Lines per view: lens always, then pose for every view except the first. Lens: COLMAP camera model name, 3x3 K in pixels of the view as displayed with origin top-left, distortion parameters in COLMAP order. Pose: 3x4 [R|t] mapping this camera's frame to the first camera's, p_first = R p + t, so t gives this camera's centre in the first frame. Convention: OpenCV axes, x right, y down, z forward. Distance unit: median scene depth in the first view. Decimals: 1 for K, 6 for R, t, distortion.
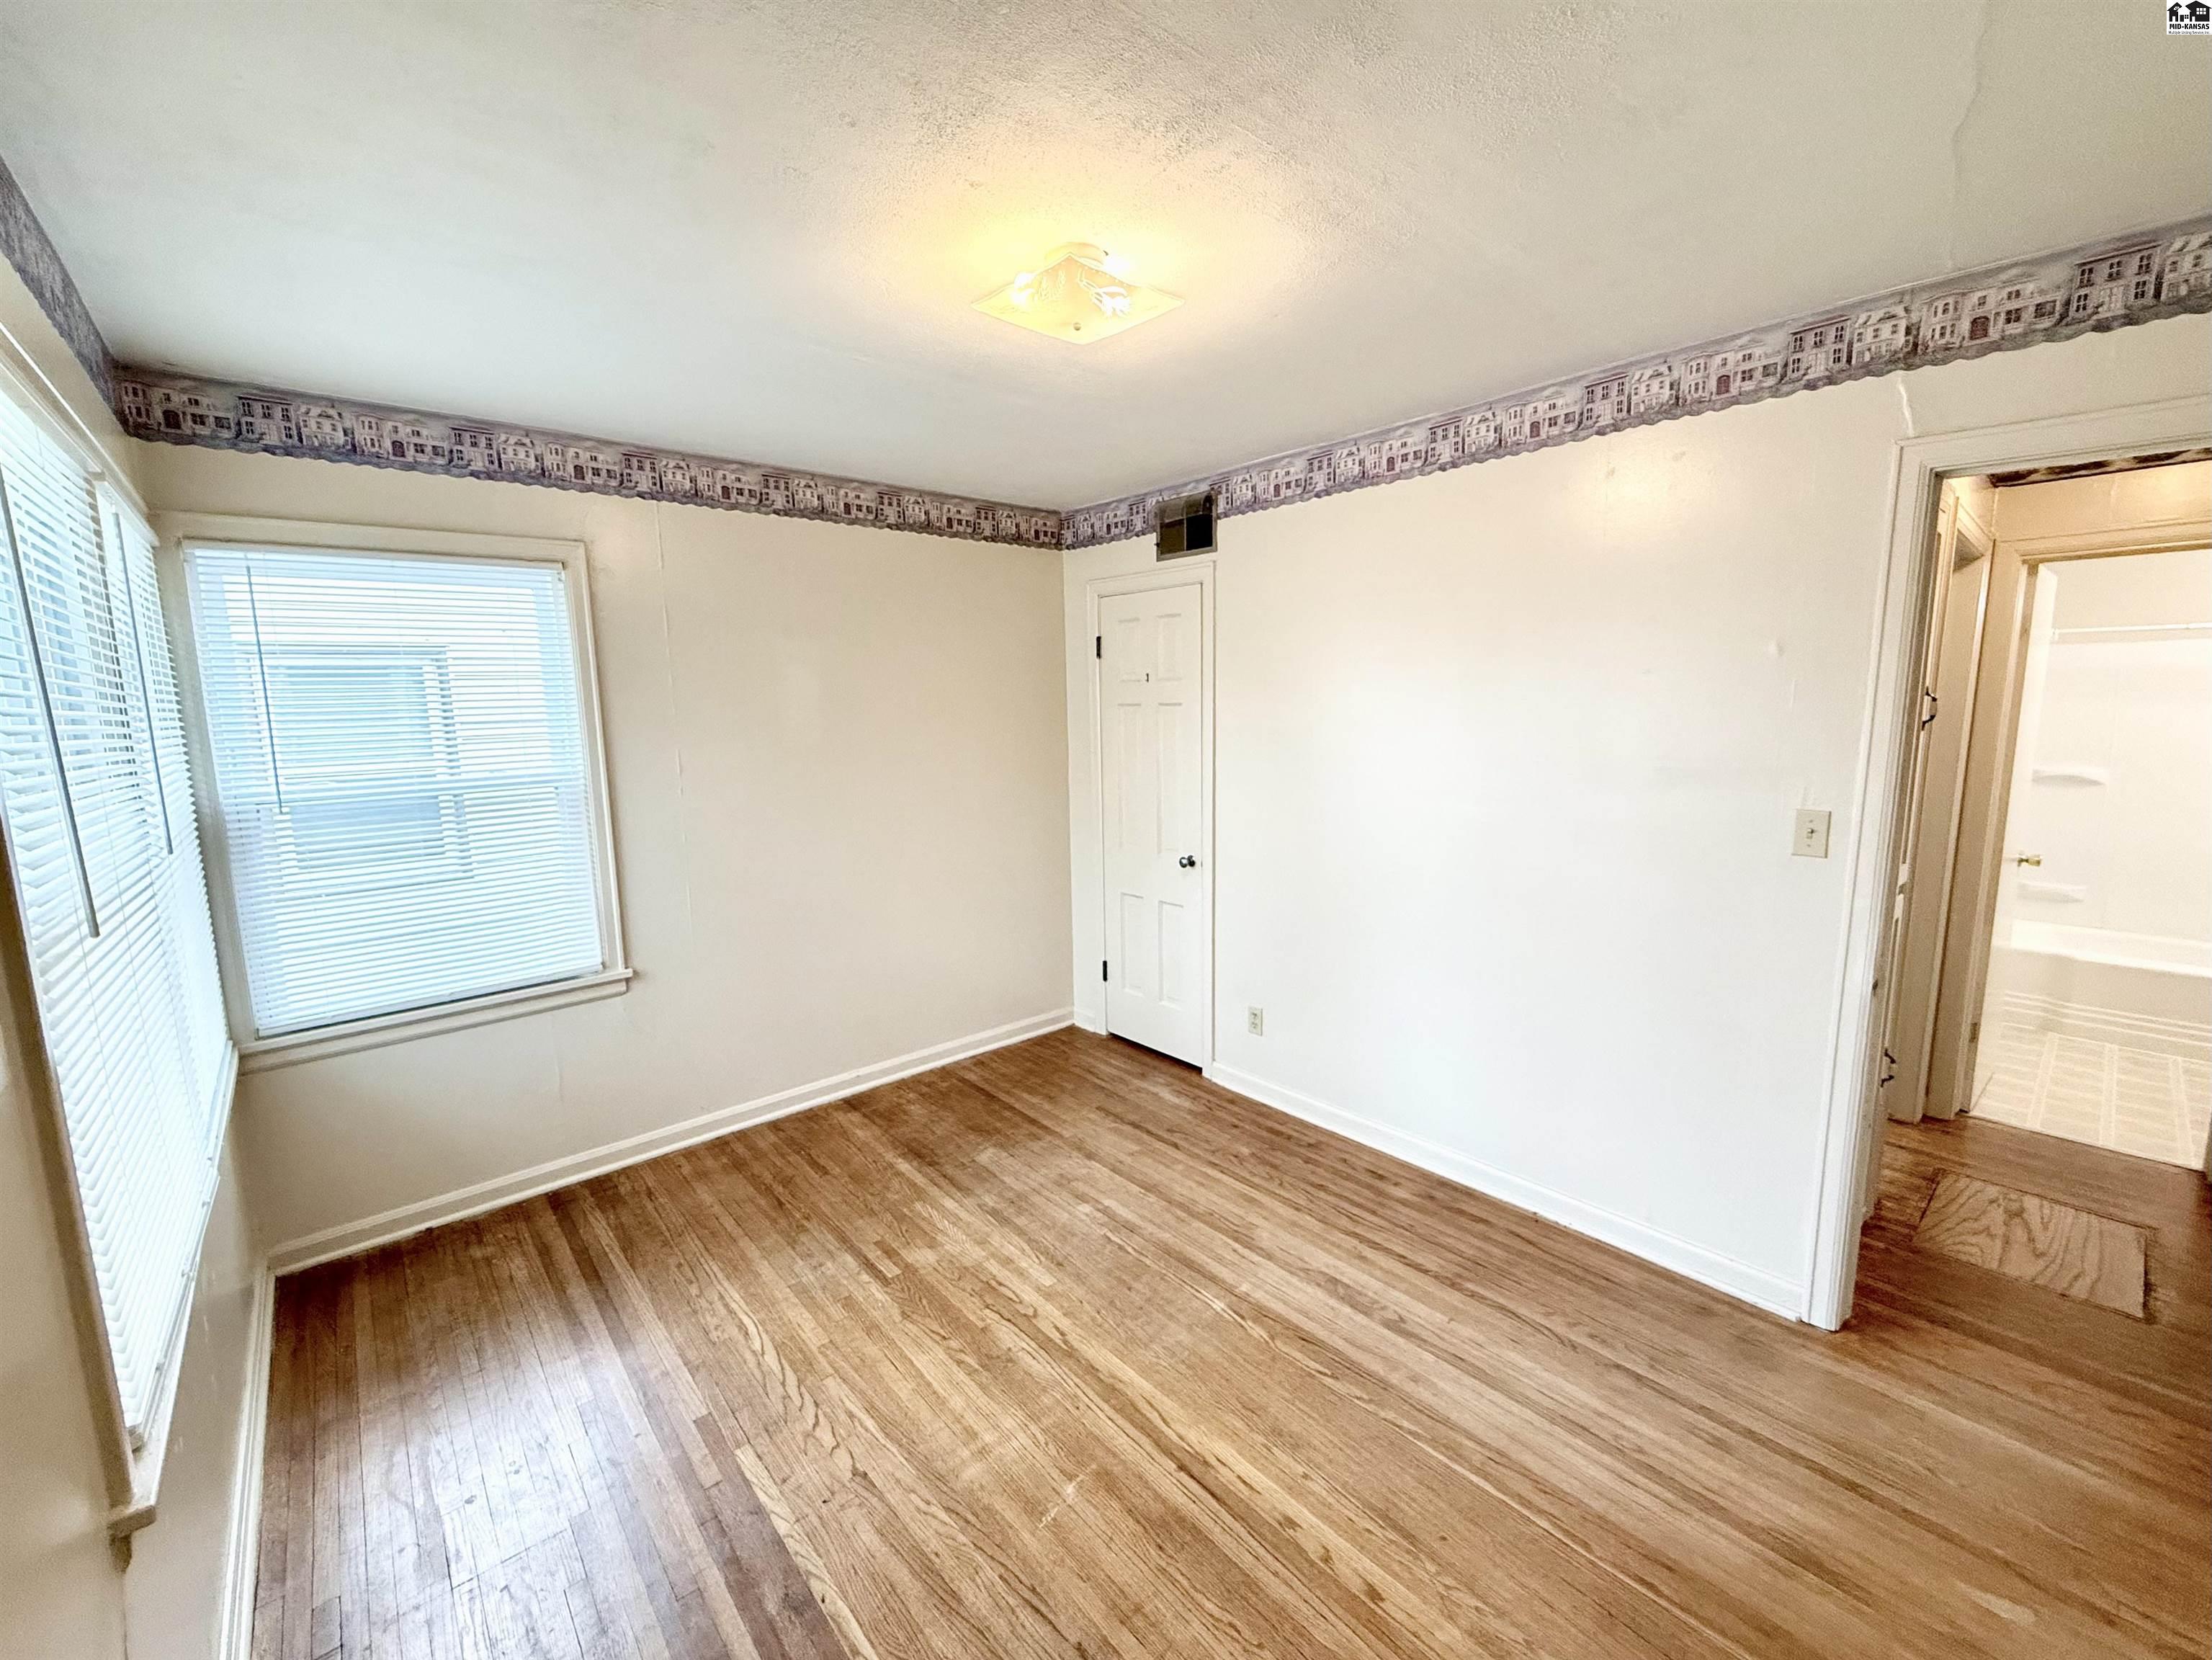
lens RADIAL K [[882.6, 0, 1110.8], [0, 882.6, 827.3], [0, 0, 1]] dist [0.000491, -0.000323]
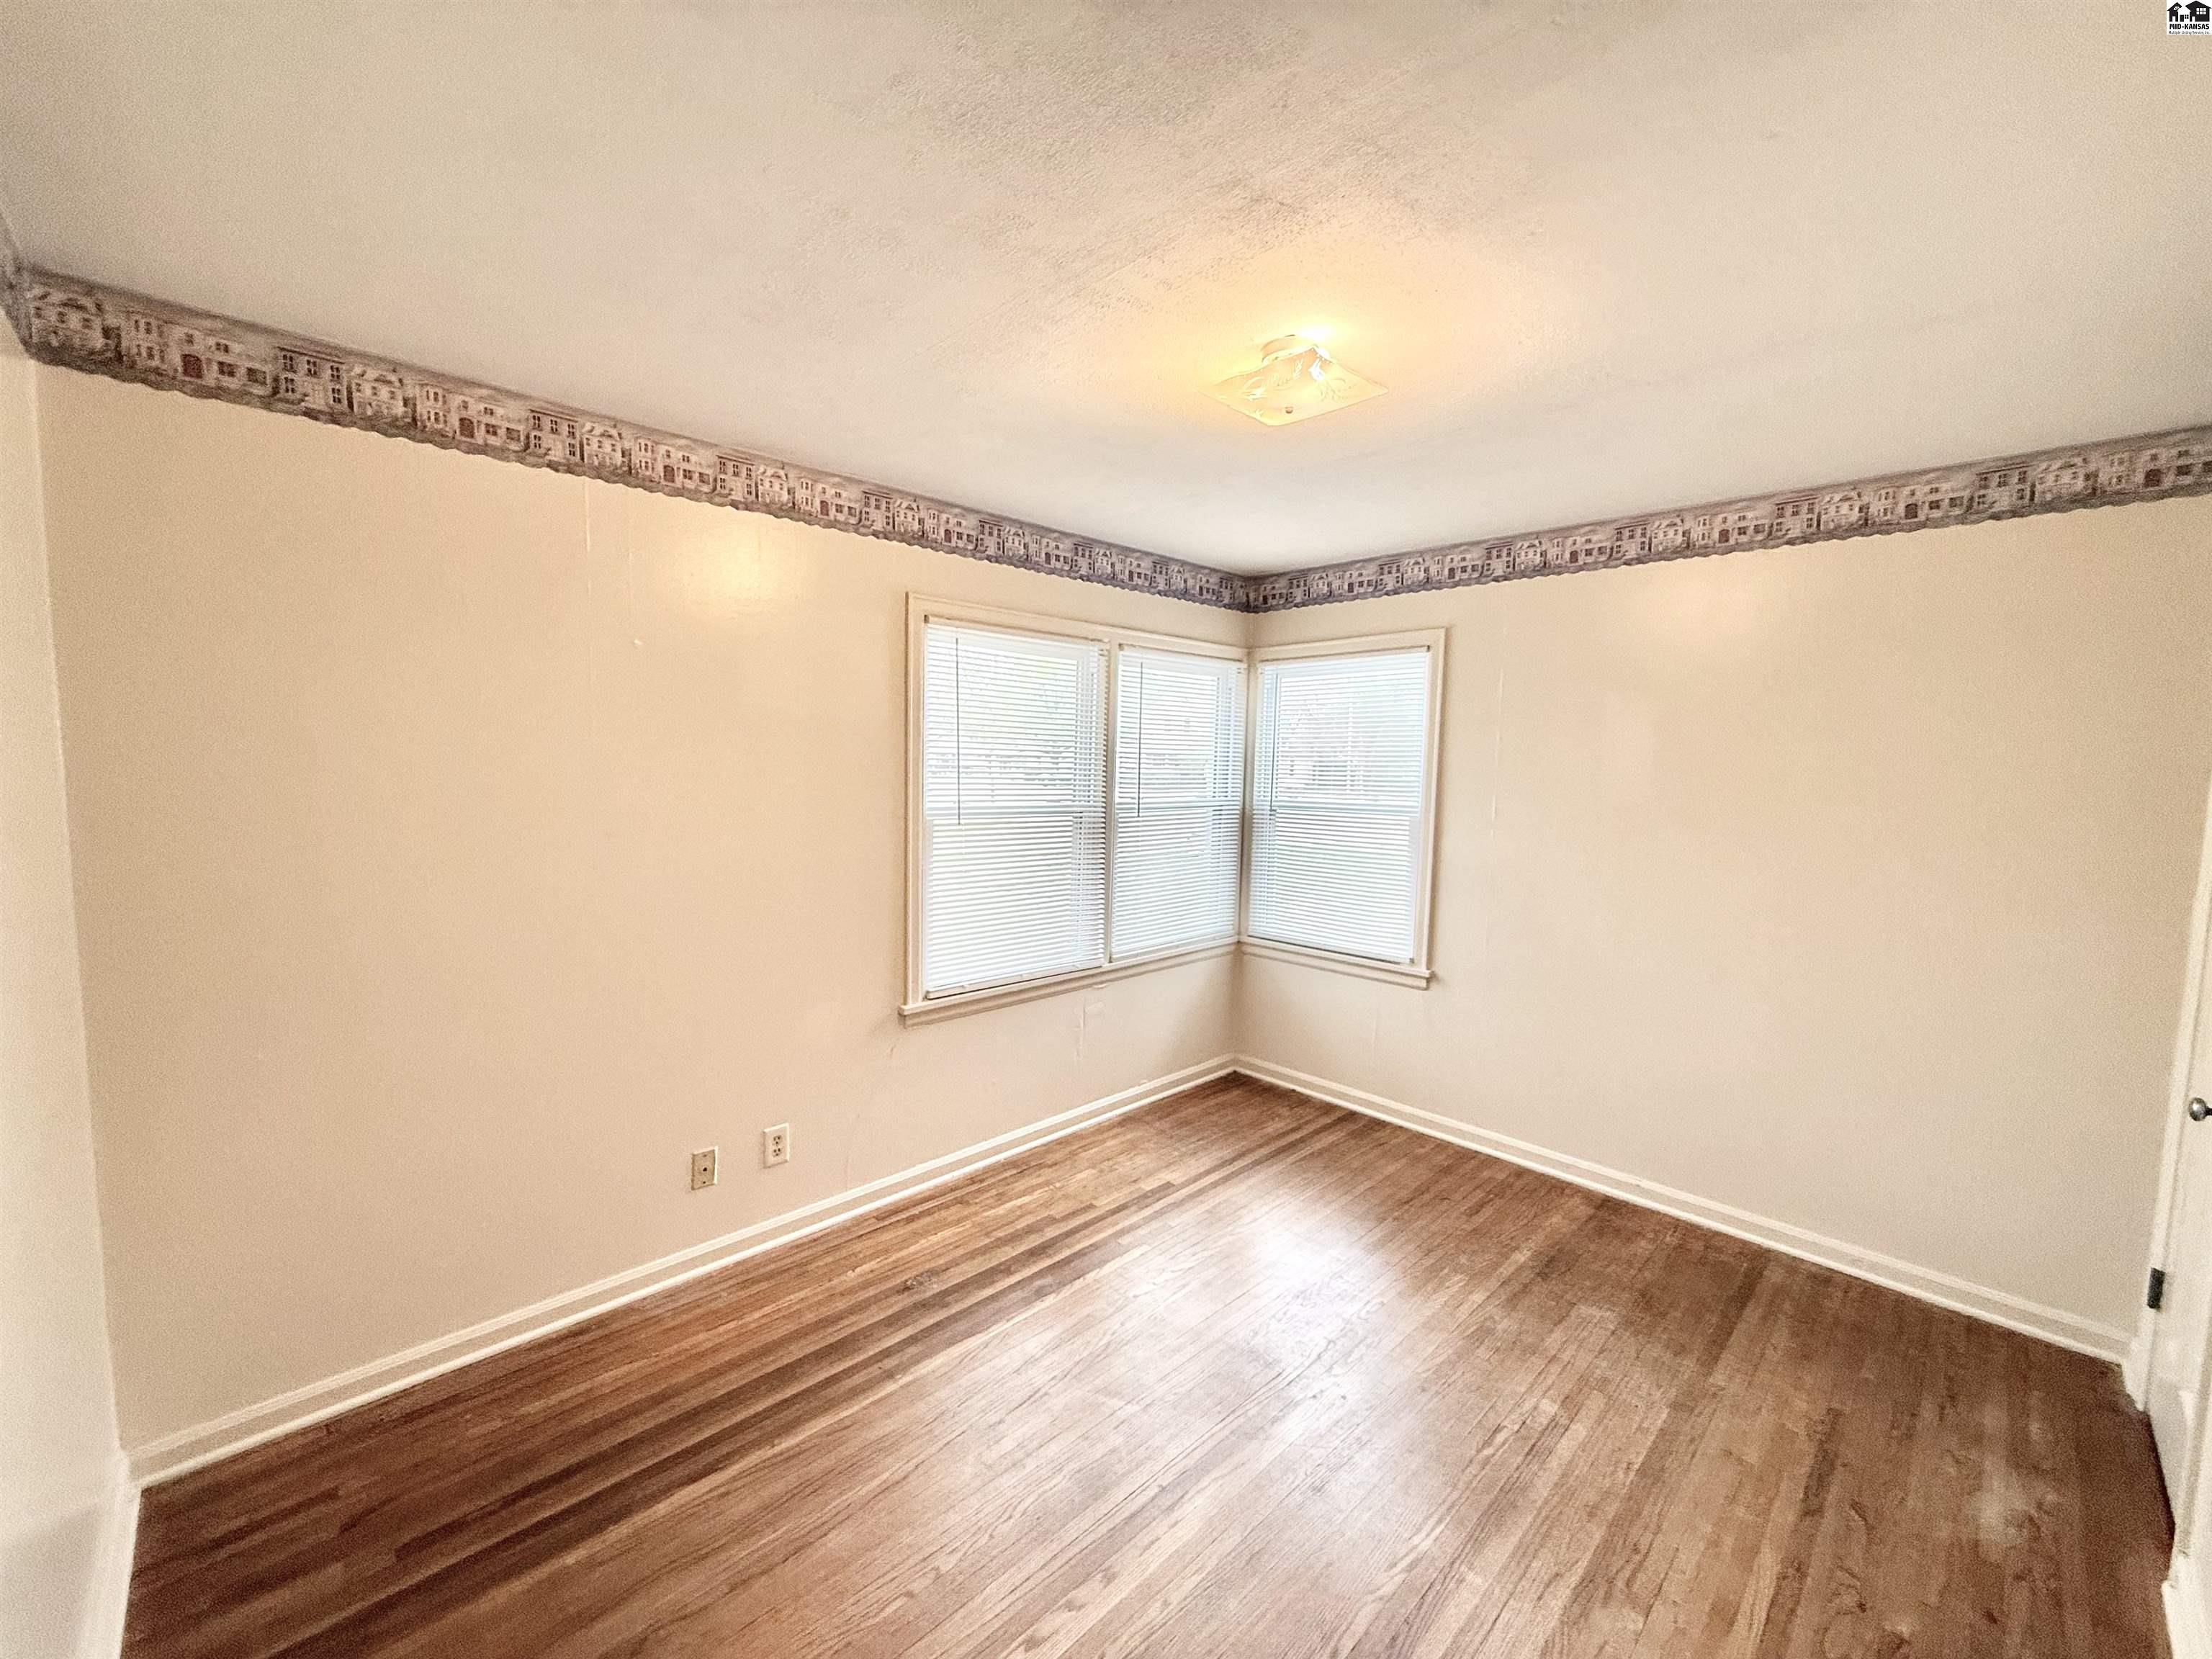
lens RADIAL K [[882.5, 0, 1118.1], [0, 882.5, 823.3], [0, 0, 1]] dist [0.000491, -0.000323]
pose [[0.067038, 0.089282, -0.993748, 0.654540], [-0.165117, 0.983248, 0.077200, -0.065762], [0.983993, 0.158910, 0.080657, 0.475358]]
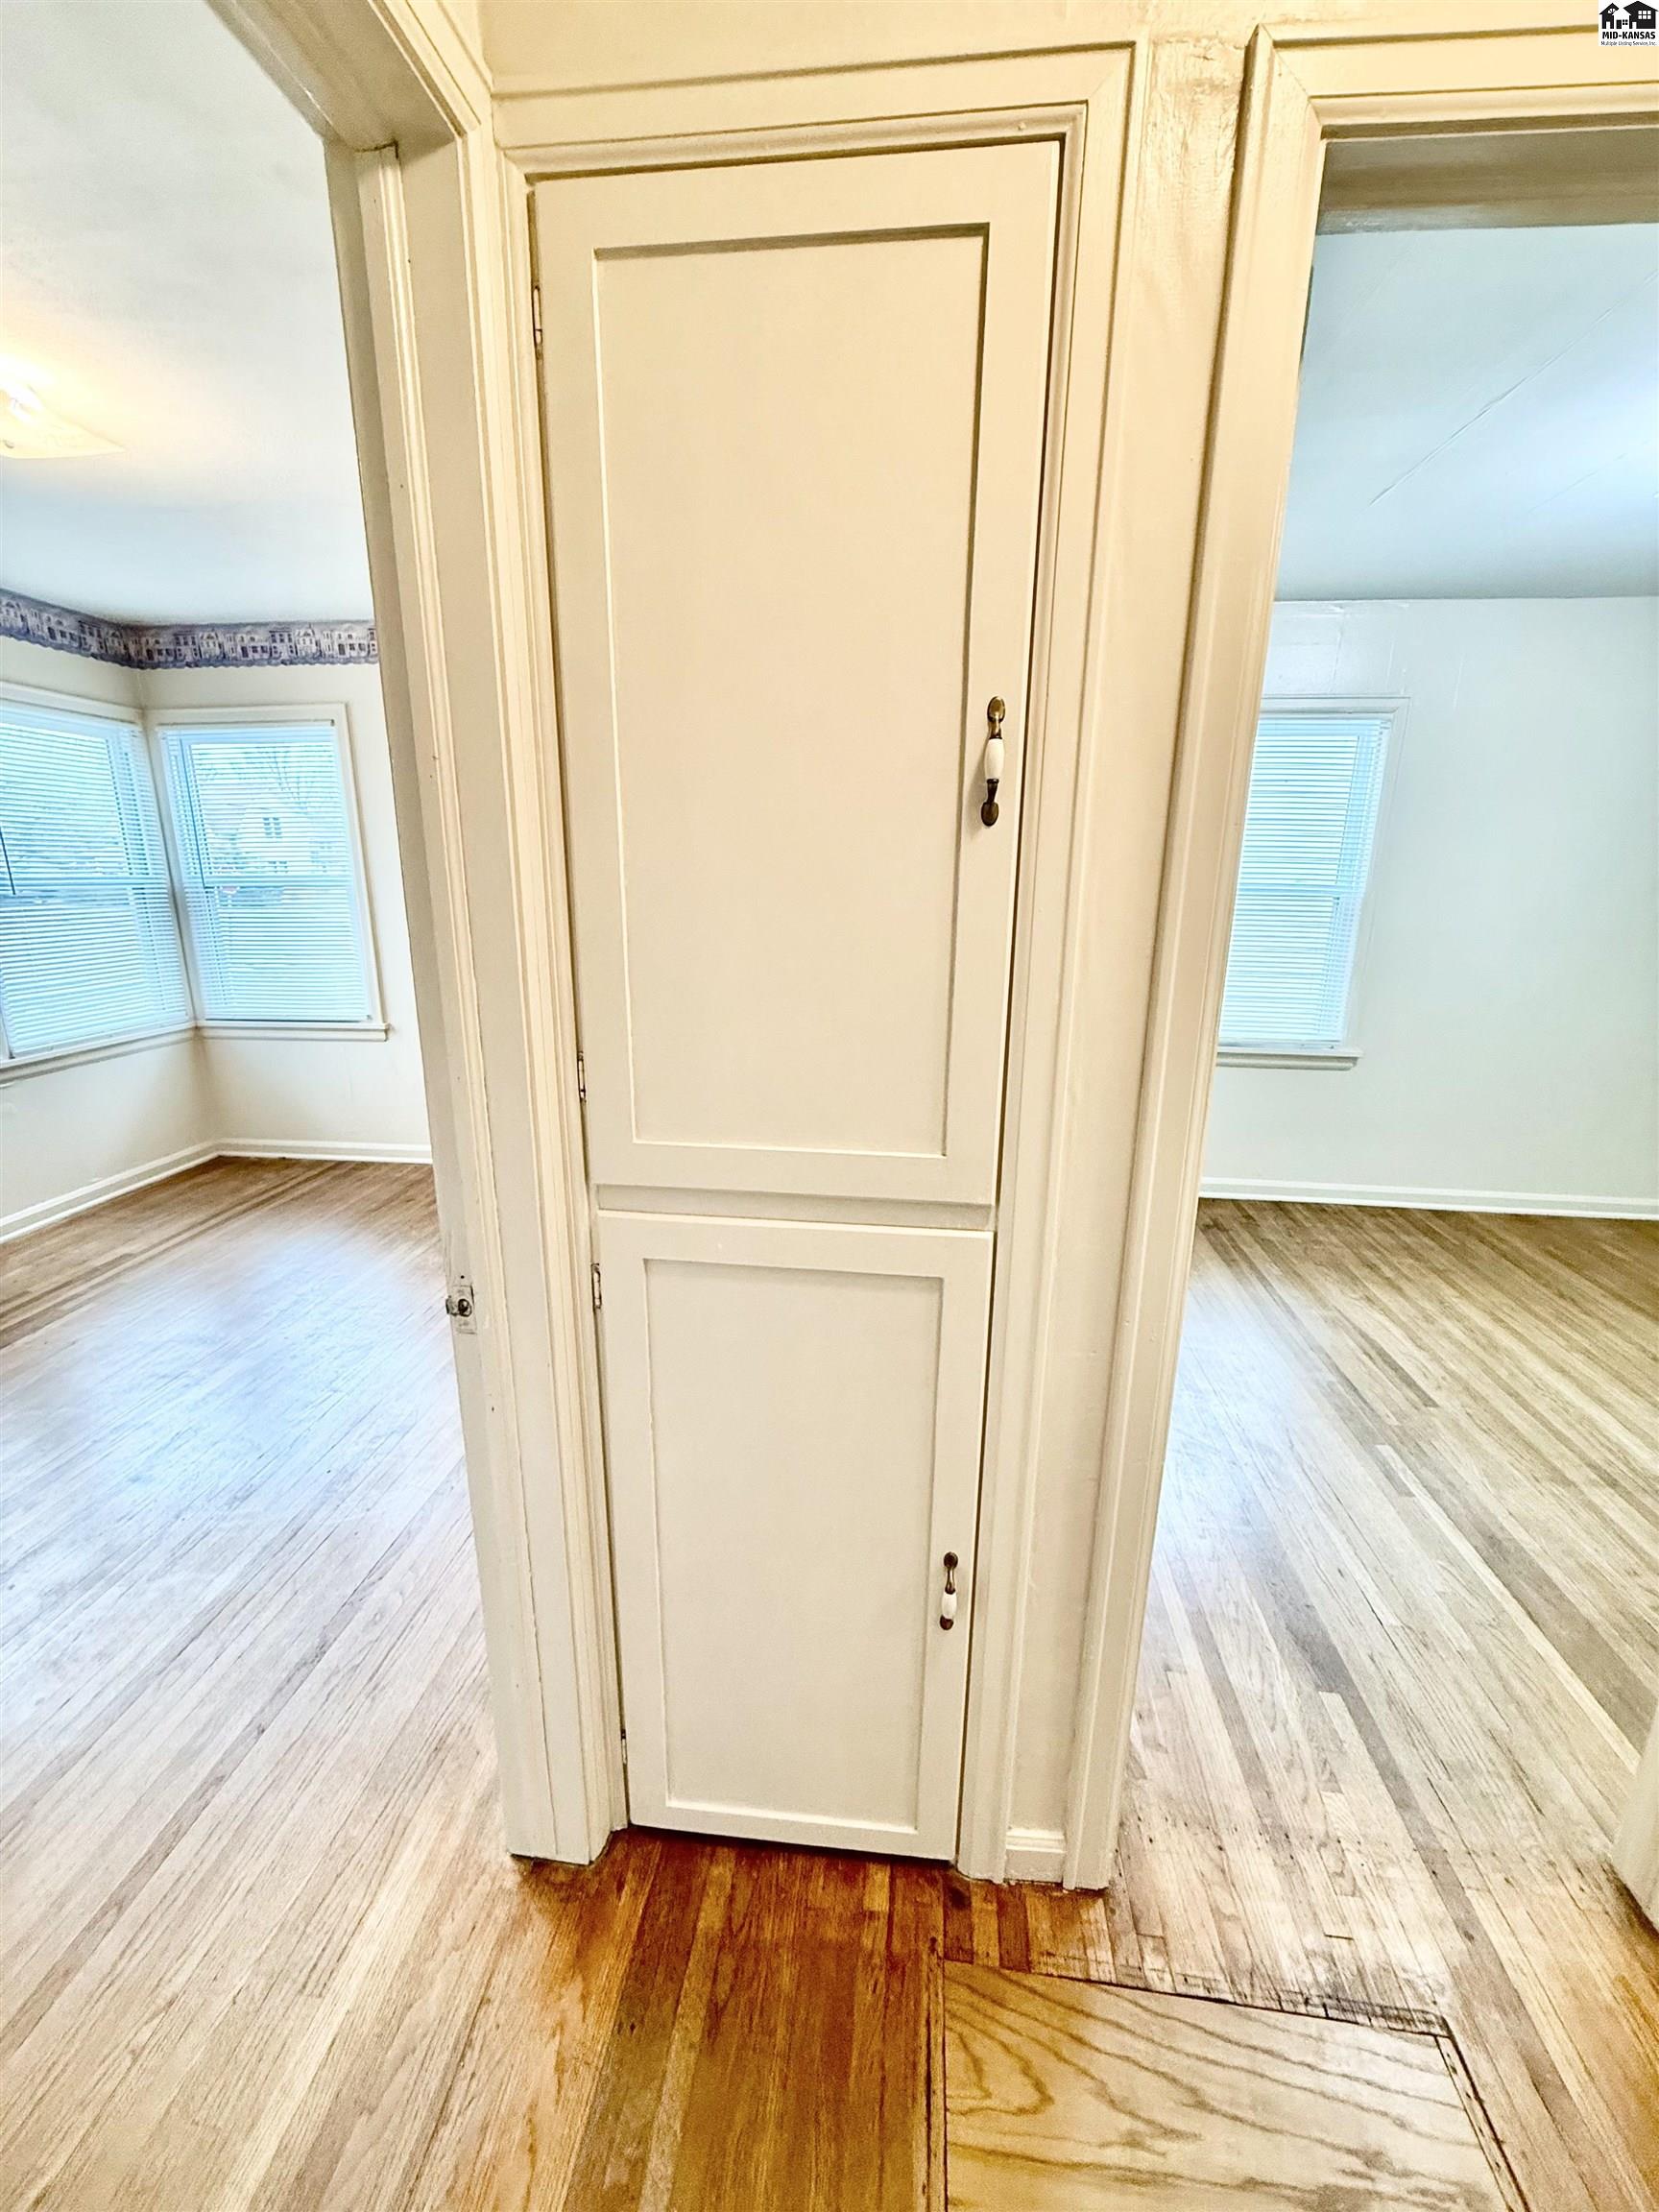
lens RADIAL K [[882.5, 0, 832.9], [0, 882.5, 1093.0], [0, 0, 1]] dist [0.000491, -0.000323]
pose [[0.683456, 0.203382, -0.701088, 0.985121], [-0.119495, 0.978620, 0.167403, -0.051651], [0.720145, -0.030636, 0.693147, 0.574432]]
